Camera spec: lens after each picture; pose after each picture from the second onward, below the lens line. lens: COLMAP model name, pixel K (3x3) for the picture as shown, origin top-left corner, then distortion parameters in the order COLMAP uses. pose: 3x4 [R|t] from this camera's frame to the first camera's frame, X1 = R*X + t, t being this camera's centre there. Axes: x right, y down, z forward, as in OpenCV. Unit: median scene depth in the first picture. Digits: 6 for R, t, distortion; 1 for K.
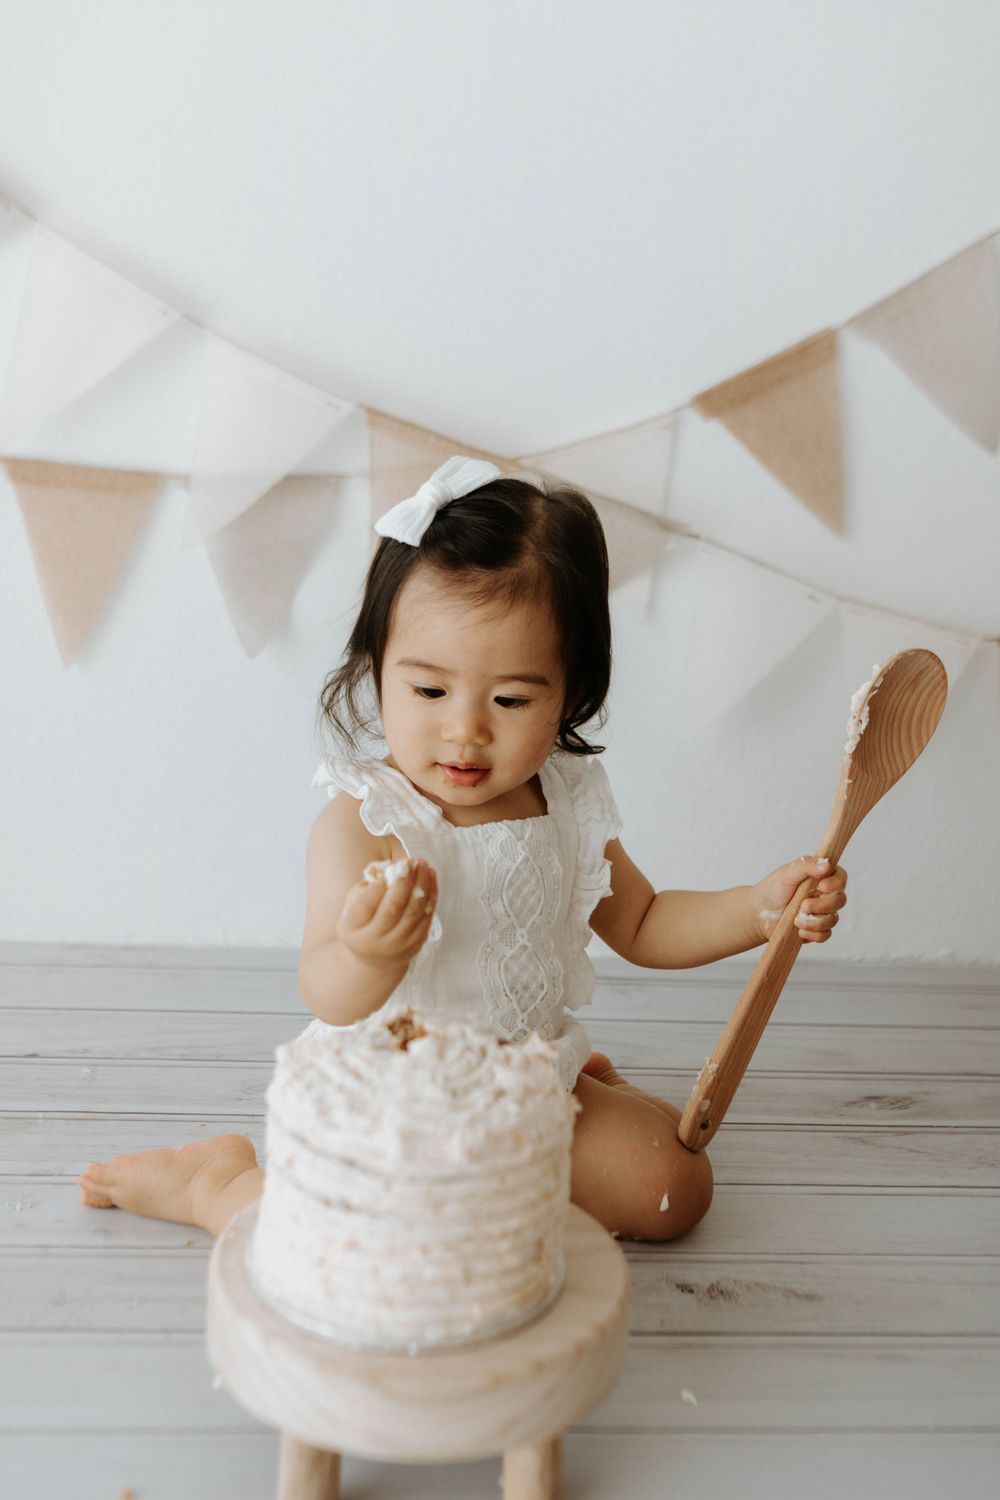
lens RADIAL K [[1784.5, 0, 500.6], [0, 1784.5, 748.8], [0, 0, 1]] dist [-0.009393, 0.006080]
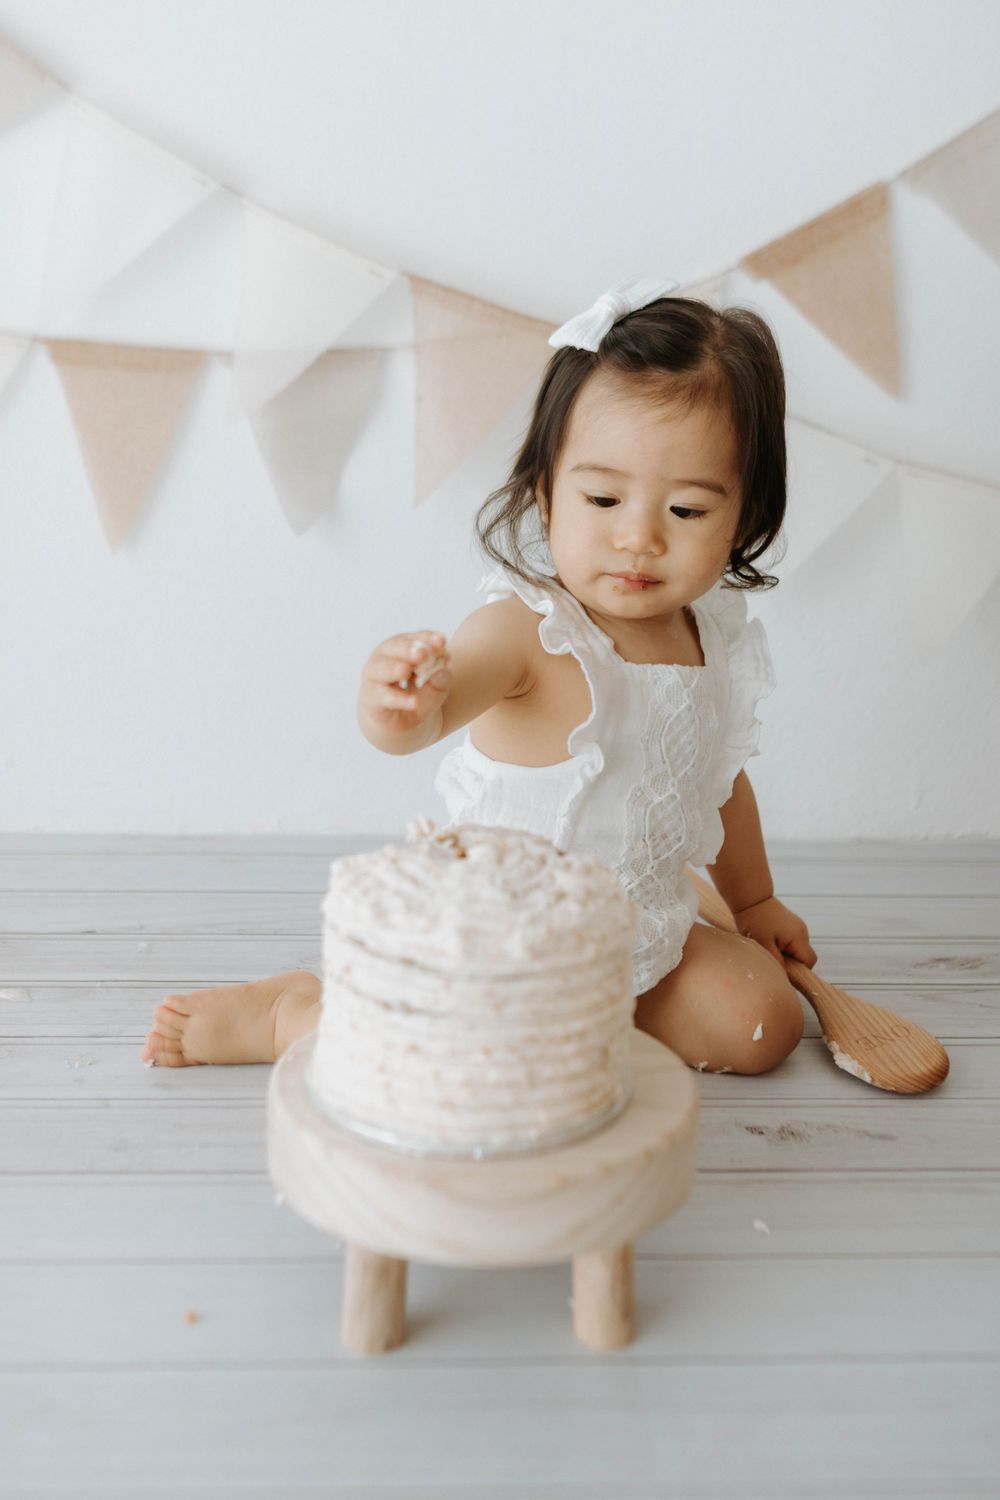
lens RADIAL K [[1784.5, 0, 500.6], [0, 1784.5, 748.8], [0, 0, 1]] dist [-0.009393, 0.006080]
pose [[0.999284, -0.022789, -0.030191, -0.002020], [0.023217, 0.999634, 0.013897, 0.098173], [0.029863, -0.014588, 0.999448, 0.025755]]
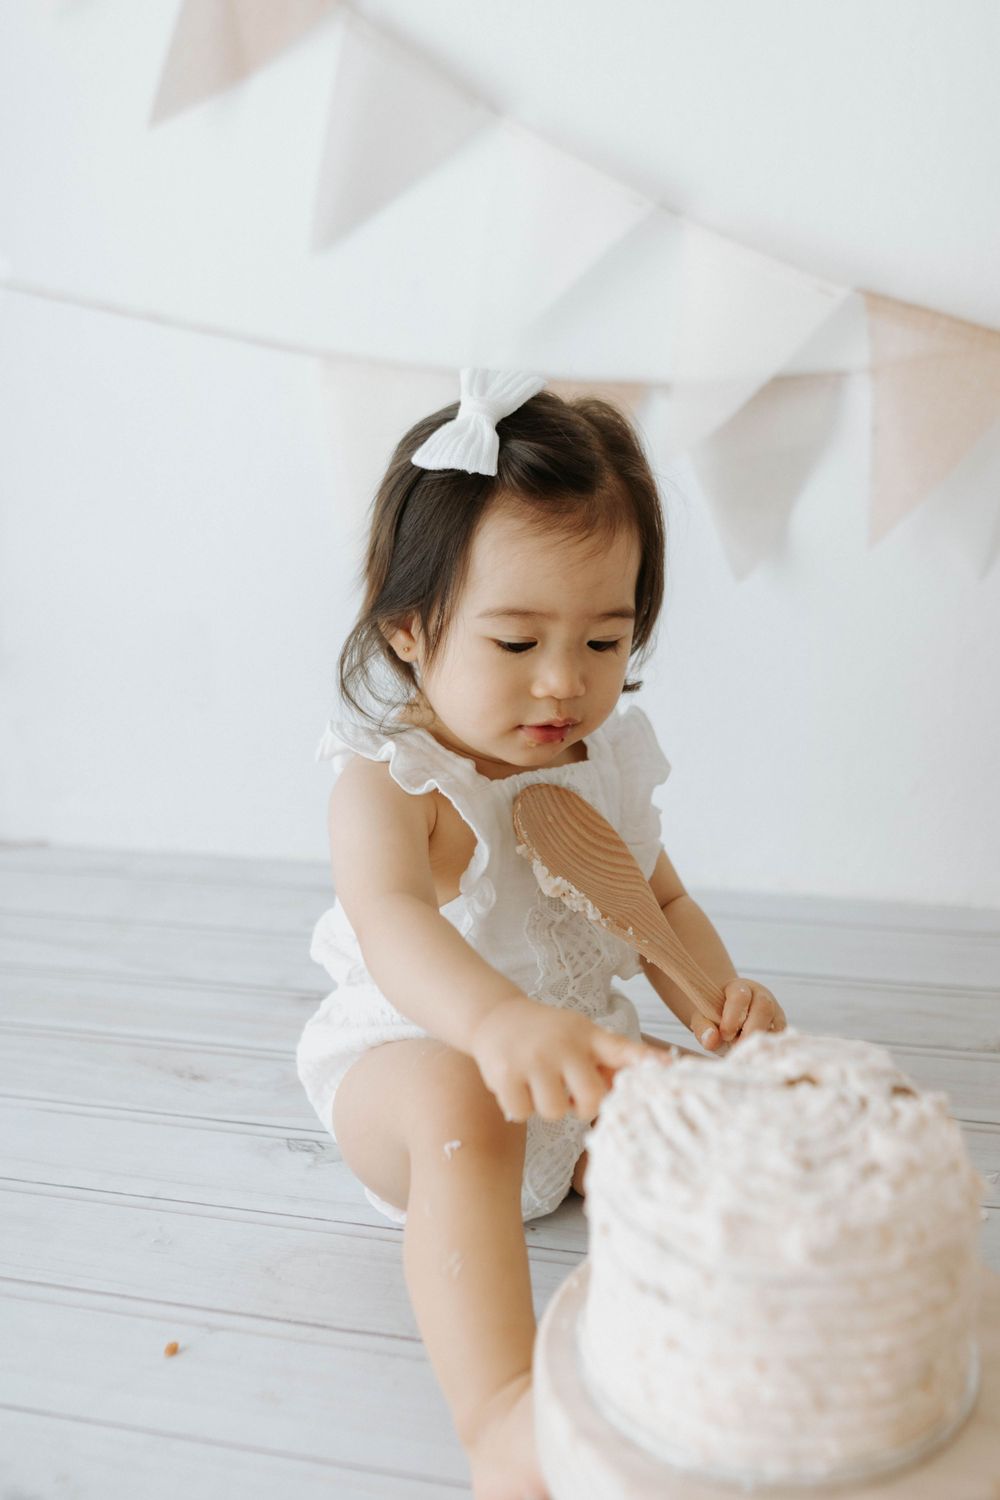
lens RADIAL K [[1653.4, 0, 539.0], [0, 1653.4, 746.2], [0, 0, 1]] dist [-0.002214, 0.006103]
pose [[0.935418, 0.016788, -0.353144, 0.112564], [0.004300, 0.998258, 0.058847, -0.029324], [0.353517, -0.056566, 0.933716, 0.298309]]
